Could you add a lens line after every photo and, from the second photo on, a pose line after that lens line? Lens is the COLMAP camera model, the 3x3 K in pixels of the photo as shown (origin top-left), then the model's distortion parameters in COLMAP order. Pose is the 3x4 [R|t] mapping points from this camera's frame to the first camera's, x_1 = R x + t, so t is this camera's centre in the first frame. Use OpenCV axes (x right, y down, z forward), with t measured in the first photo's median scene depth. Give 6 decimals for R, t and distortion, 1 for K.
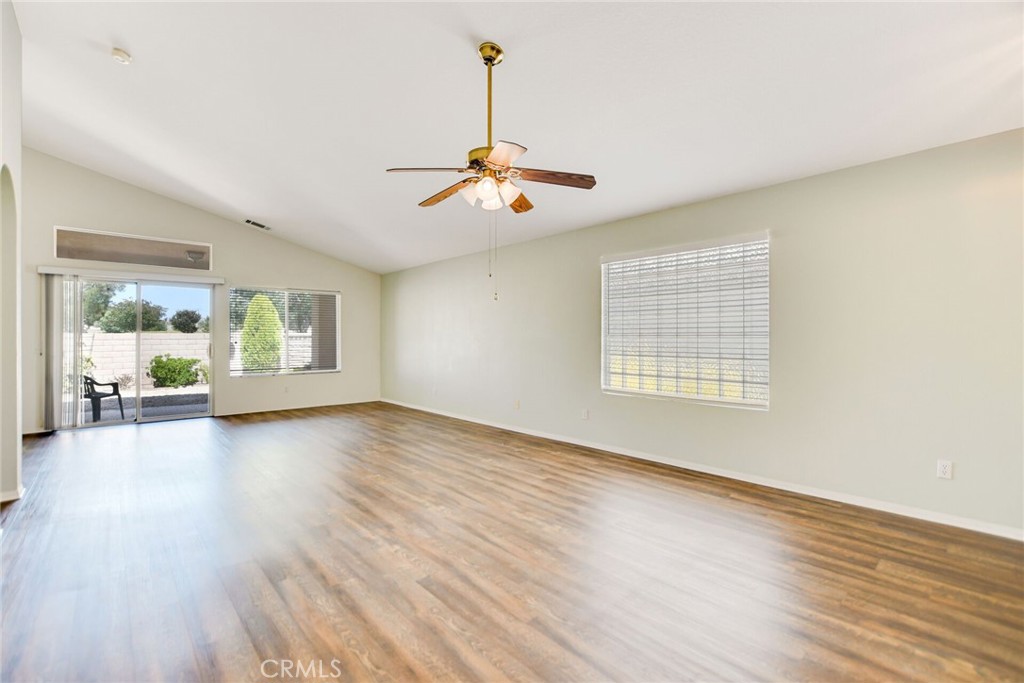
lens RADIAL K [[472.3, 0, 505.9], [0, 472.3, 310.5], [0, 0, 1]] dist [-0.001020, 0.005250]
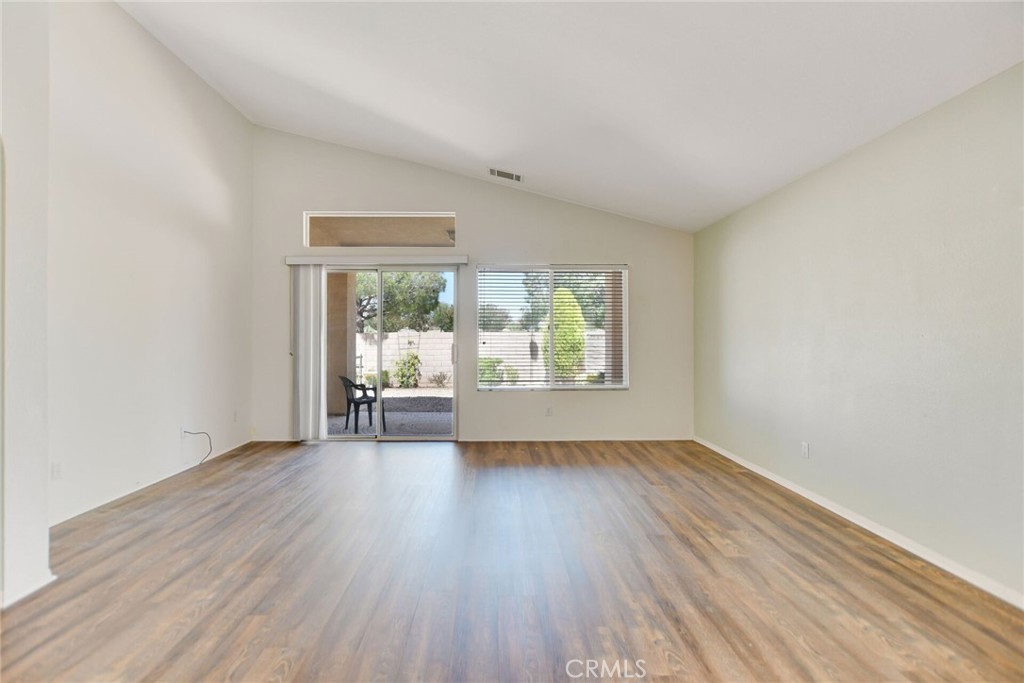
lens RADIAL K [[455.6, 0, 508.2], [0, 455.6, 338.2], [0, 0, 1]] dist [-0.023004, 0.000808]
pose [[0.777469, 0.001436, -0.628920, -0.101184], [0.036070, 0.998250, 0.046870, 0.029632], [0.627886, -0.059125, 0.776056, 0.484878]]
